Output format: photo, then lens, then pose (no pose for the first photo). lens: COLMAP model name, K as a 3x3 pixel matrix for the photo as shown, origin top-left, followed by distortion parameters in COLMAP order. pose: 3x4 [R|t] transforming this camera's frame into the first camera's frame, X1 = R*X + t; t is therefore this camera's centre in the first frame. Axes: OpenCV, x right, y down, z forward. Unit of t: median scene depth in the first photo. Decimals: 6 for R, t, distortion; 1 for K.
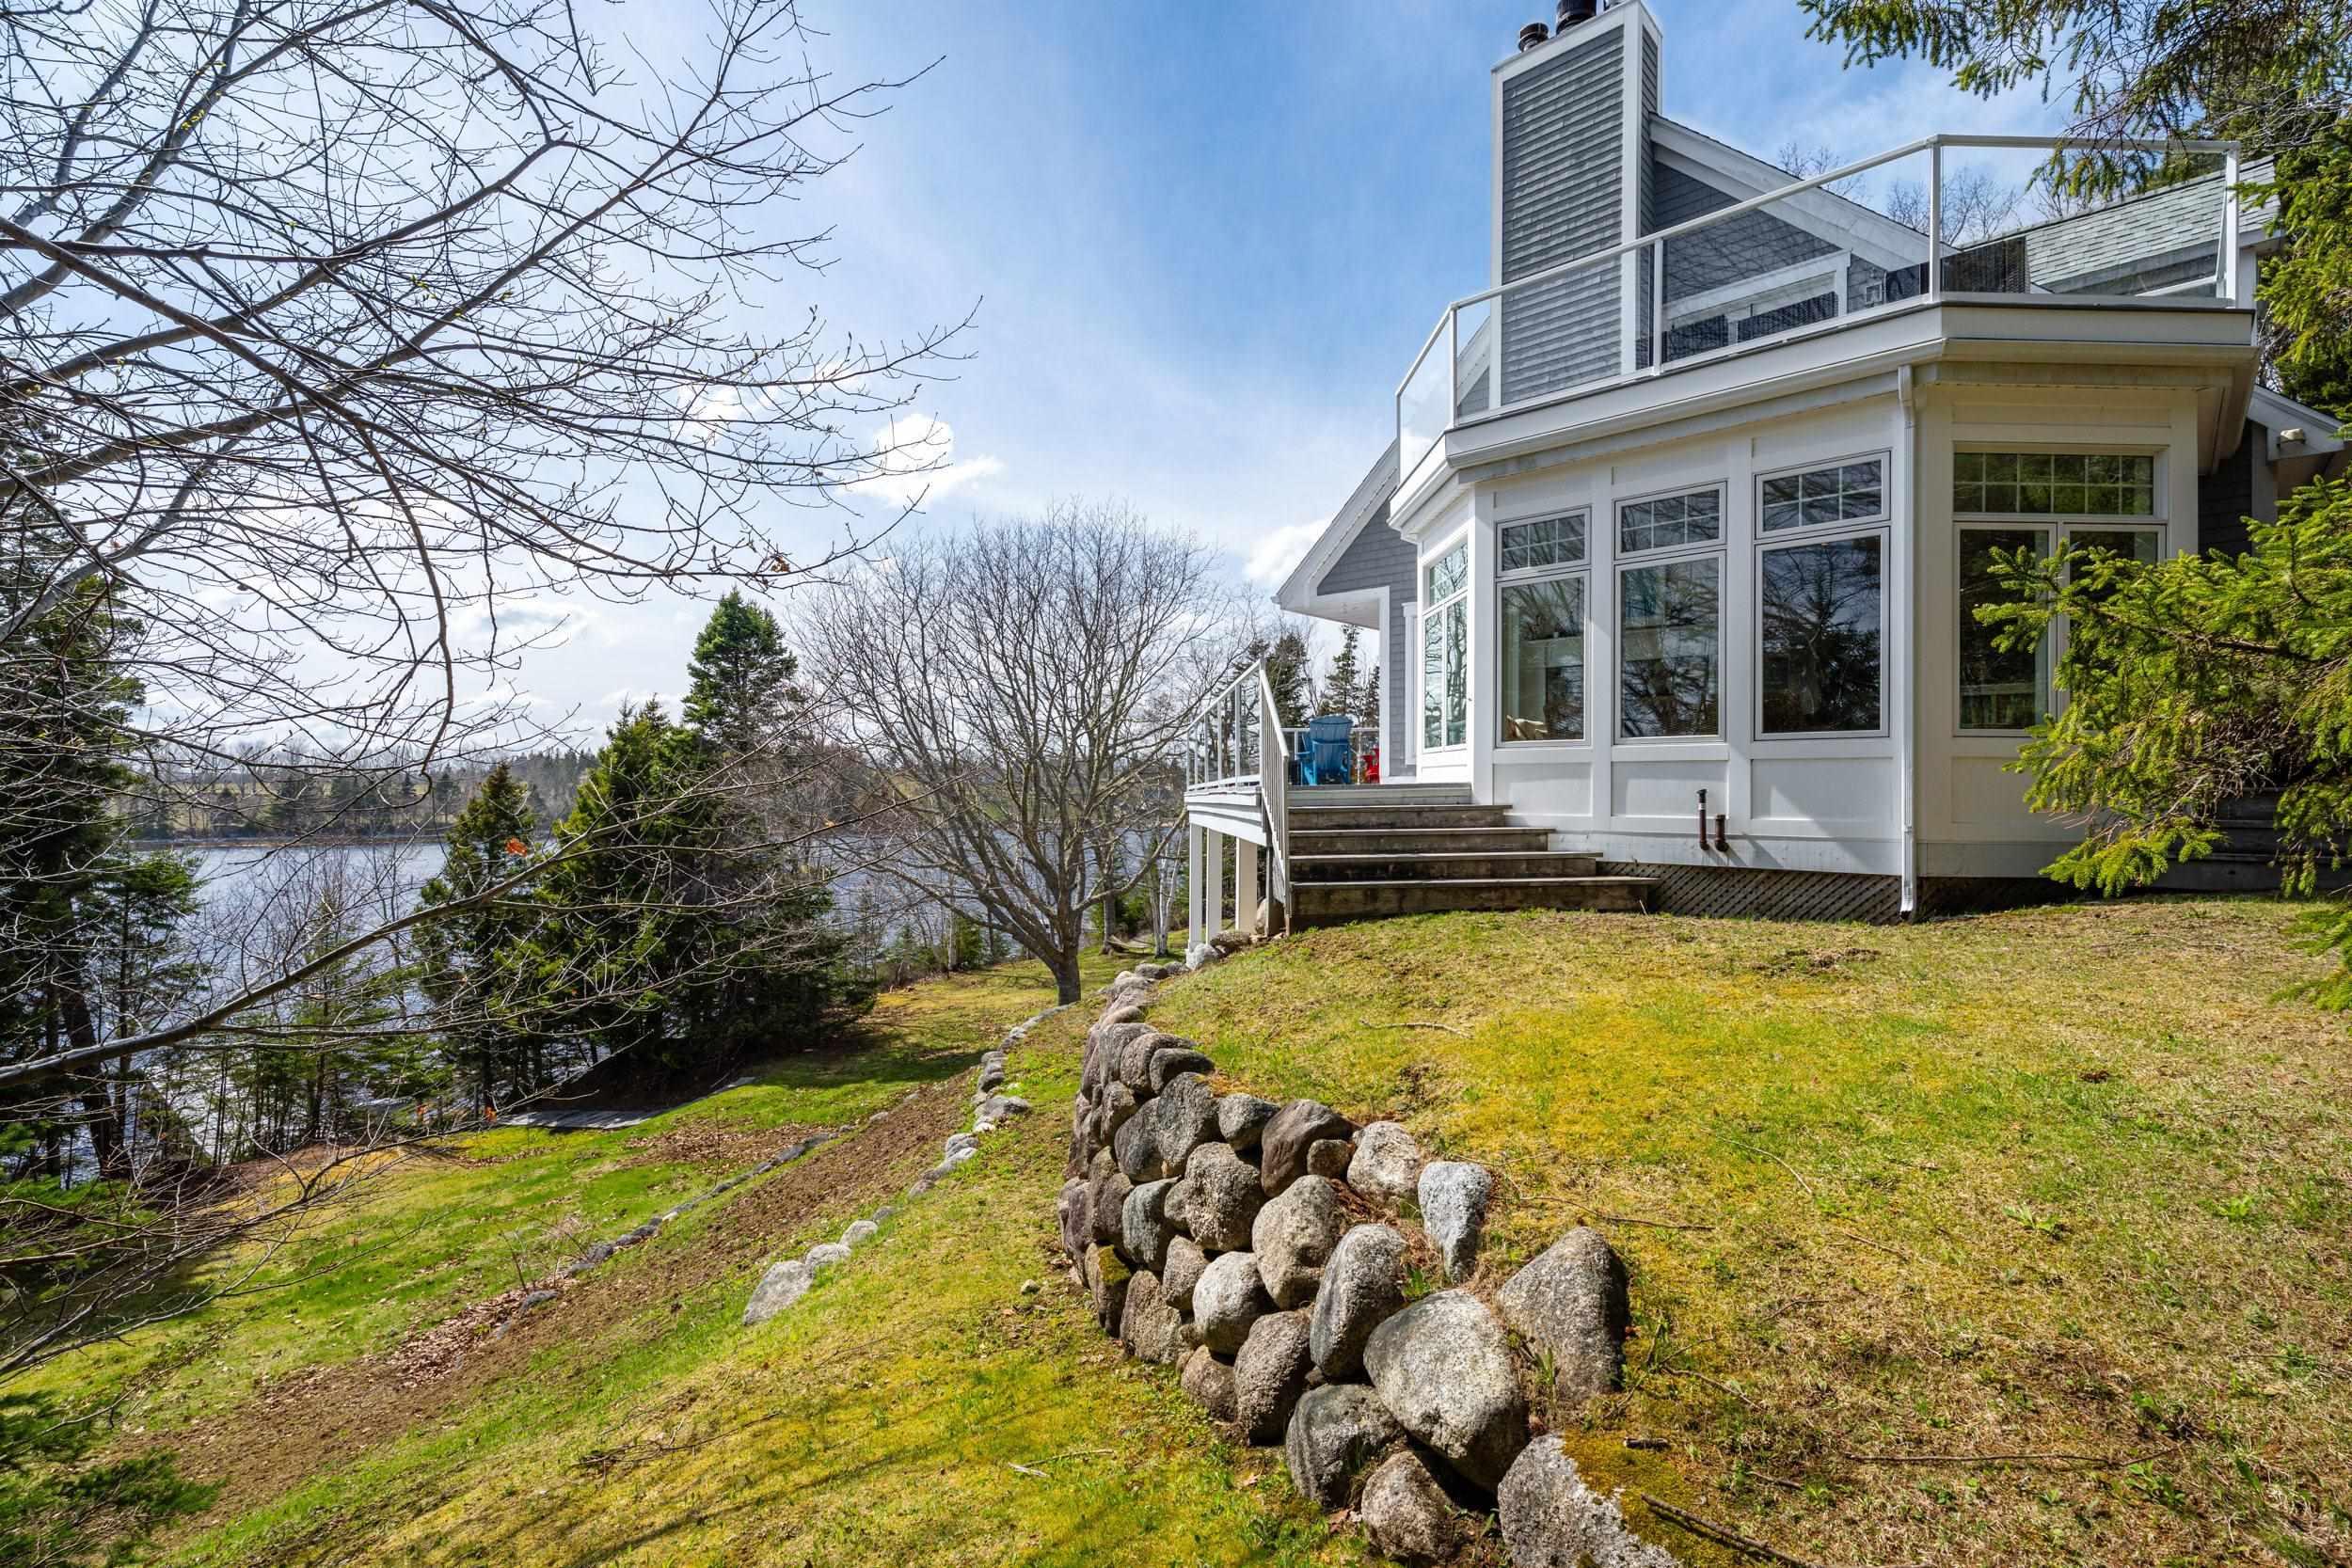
lens RADIAL K [[1062.6, 0, 1166.3], [0, 1062.6, 792.5], [0, 0, 1]] dist [-0.003887, 0.000578]
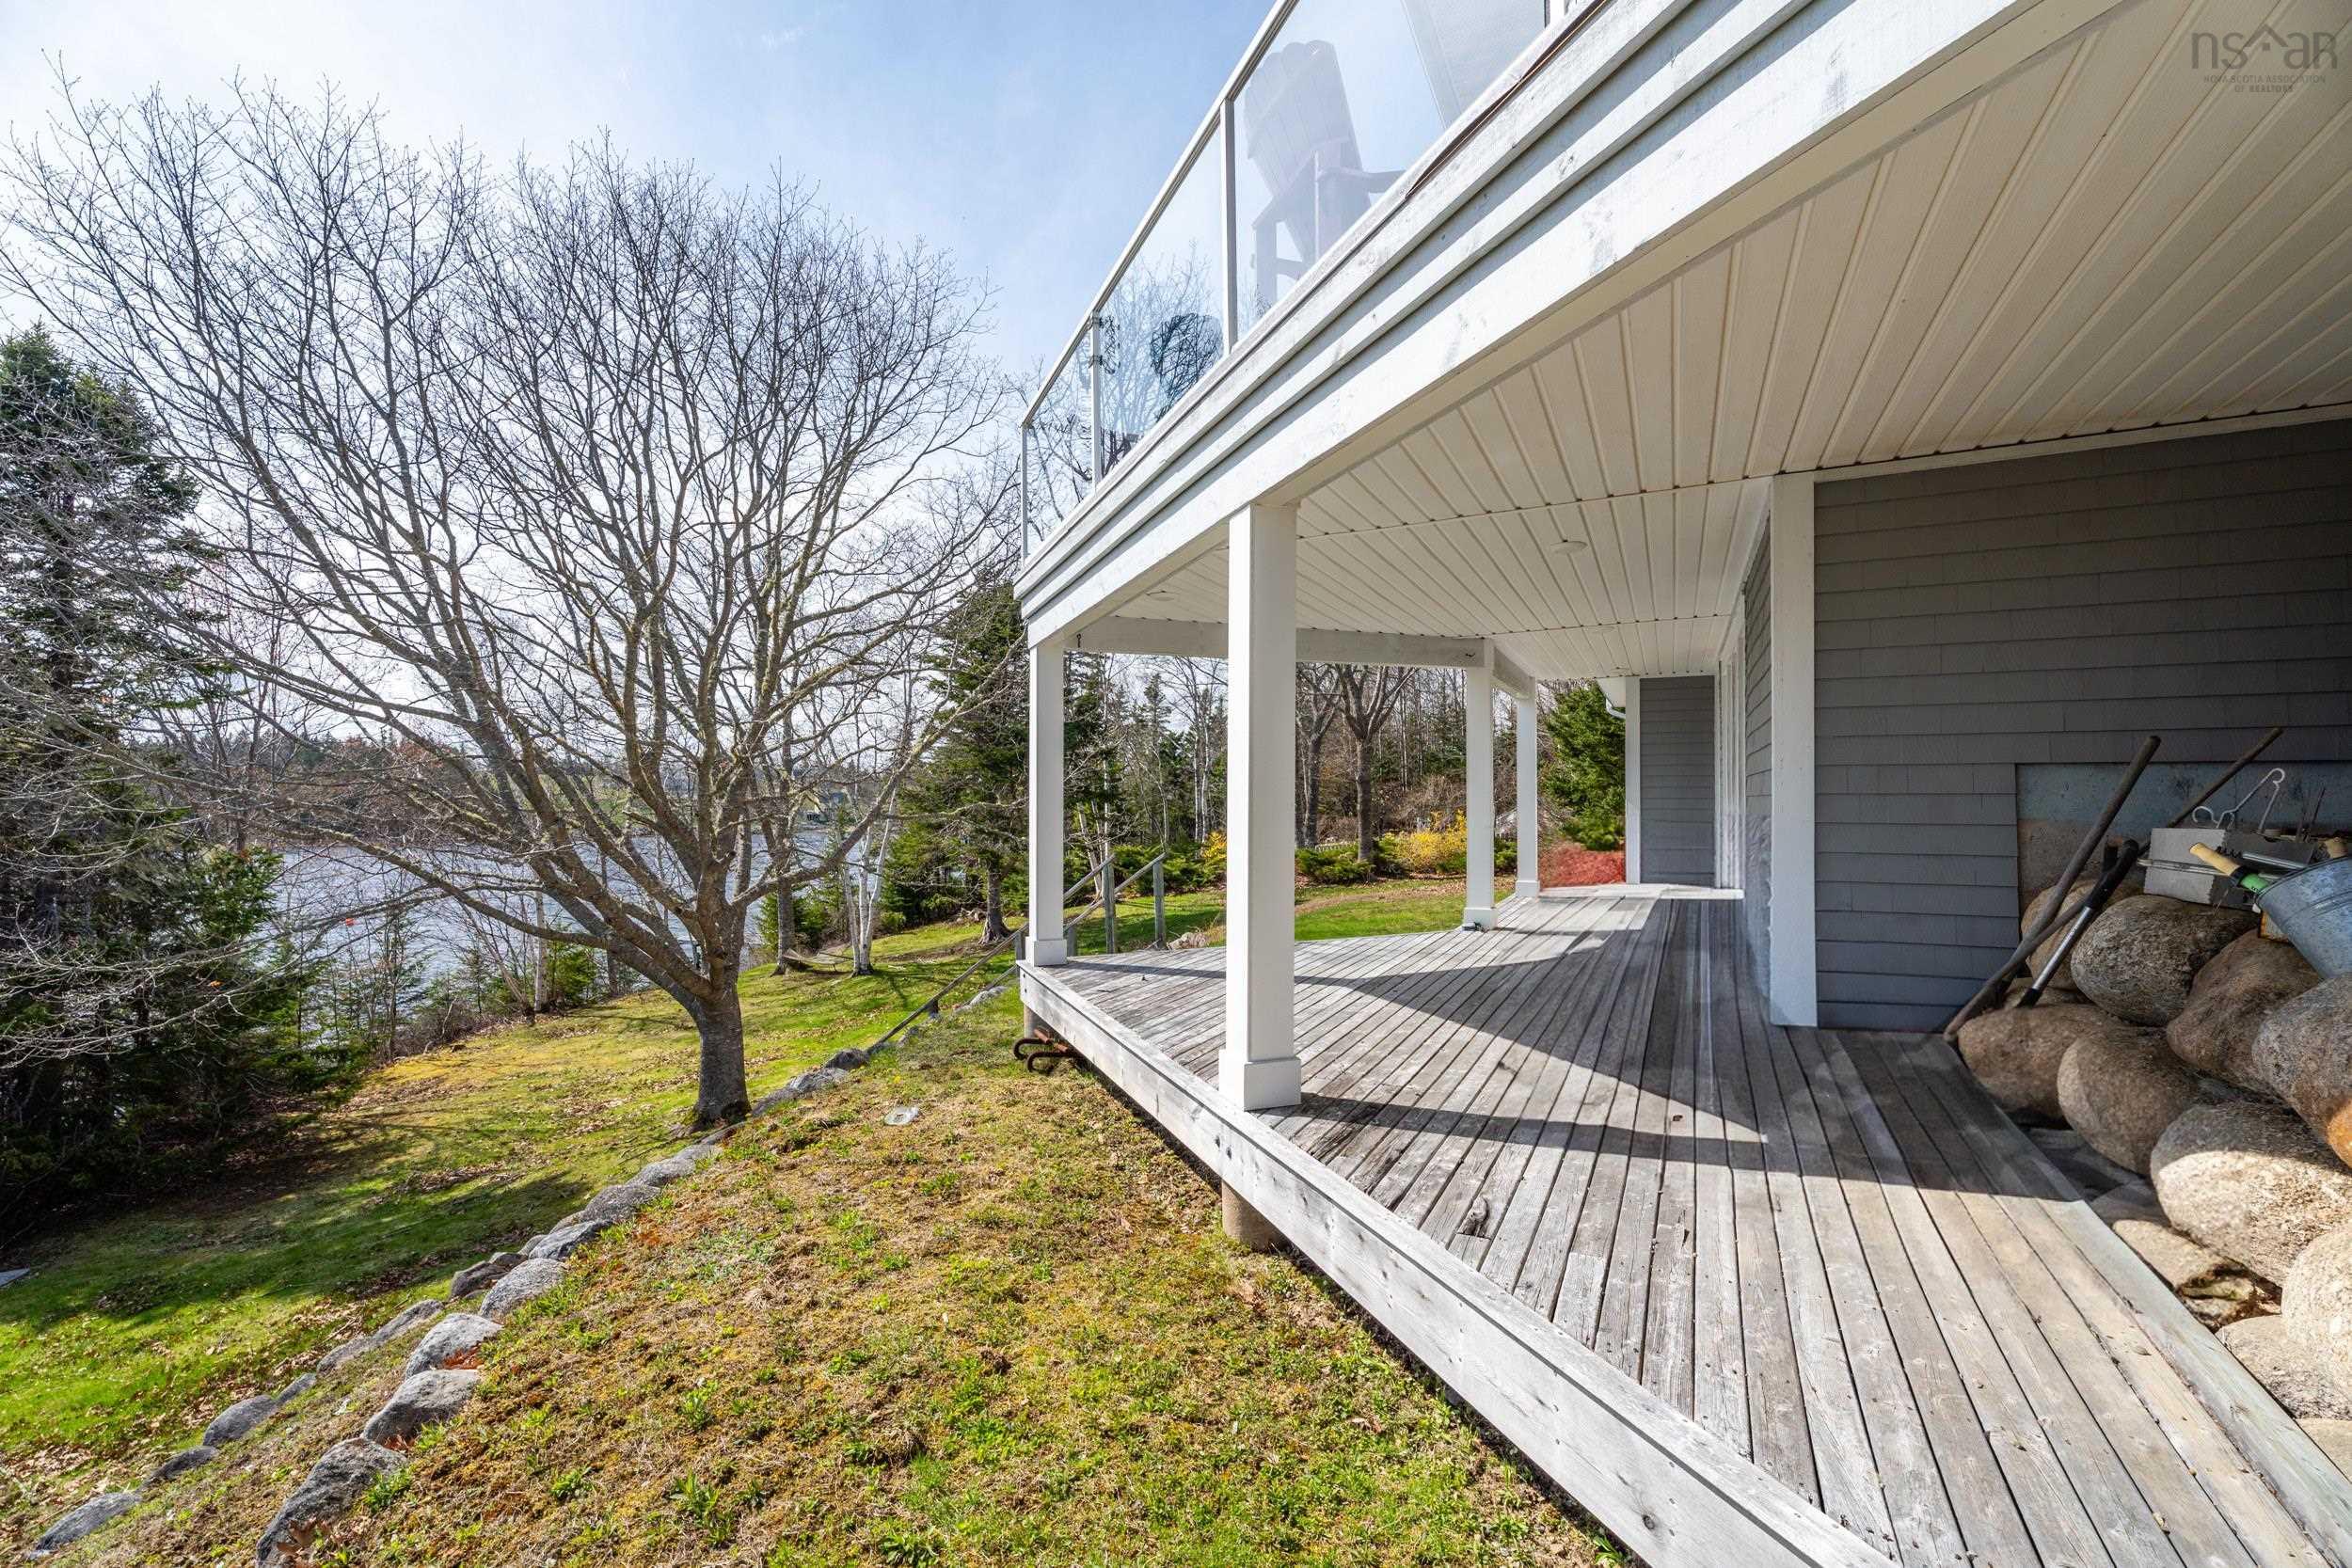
lens RADIAL K [[1062.6, 0, 1179.4], [0, 1062.6, 792.1], [0, 0, 1]] dist [-0.003887, 0.000578]
pose [[0.952350, -0.005193, 0.304965, -0.024918], [0.006863, 0.999967, -0.004406, 0.044399], [-0.304932, 0.006289, 0.952353, 0.310290]]
